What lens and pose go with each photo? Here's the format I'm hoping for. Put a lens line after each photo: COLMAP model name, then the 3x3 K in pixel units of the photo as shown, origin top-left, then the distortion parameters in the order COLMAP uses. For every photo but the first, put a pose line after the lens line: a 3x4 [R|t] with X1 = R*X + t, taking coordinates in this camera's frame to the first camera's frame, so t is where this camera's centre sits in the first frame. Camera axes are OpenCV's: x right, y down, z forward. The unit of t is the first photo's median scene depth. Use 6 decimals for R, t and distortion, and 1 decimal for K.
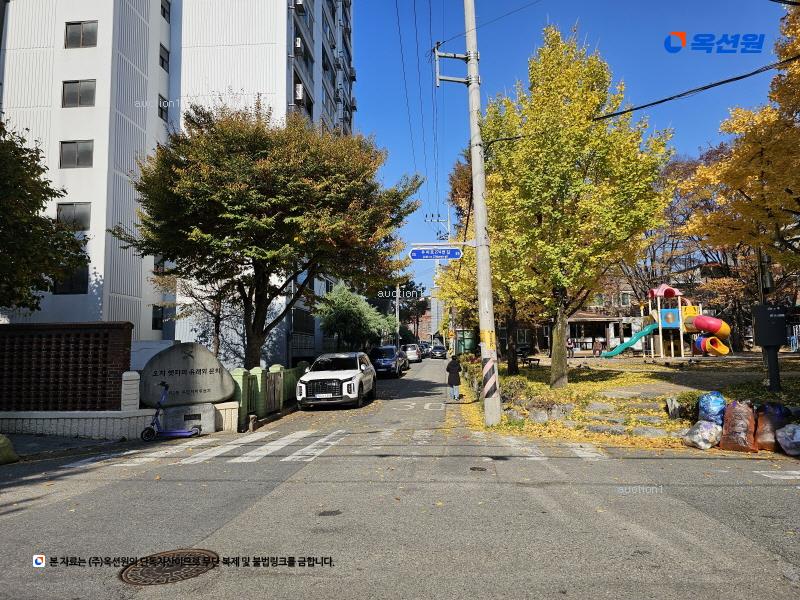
lens RADIAL K [[529.2, 0, 401.9], [0, 529.2, 301.6], [0, 0, 1]] dist [0.005474, -0.000238]
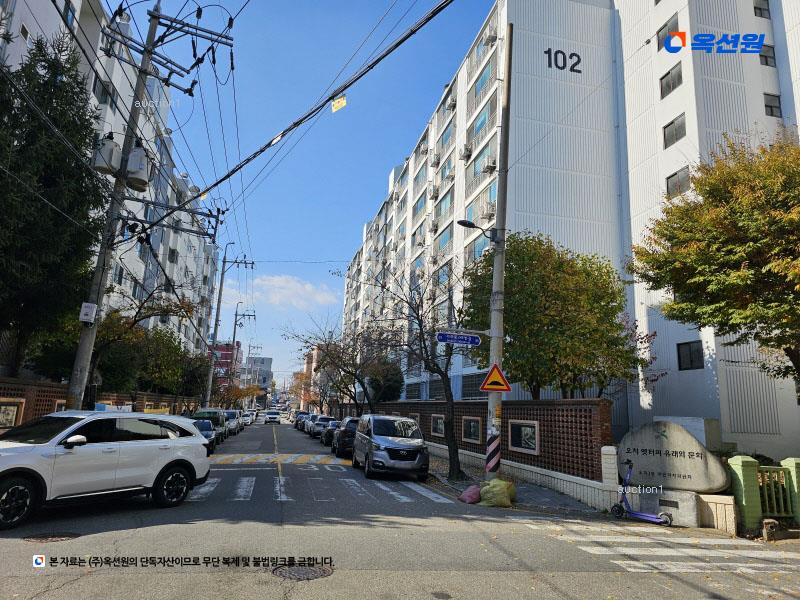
lens RADIAL K [[529.2, 0, 402.3], [0, 529.2, 297.7], [0, 0, 1]] dist [0.005474, -0.000238]
pose [[0.299415, -0.173207, -0.938270, 0.395096], [0.039289, 0.984788, -0.169257, 0.002198], [0.953314, 0.013814, 0.301665, 0.268889]]
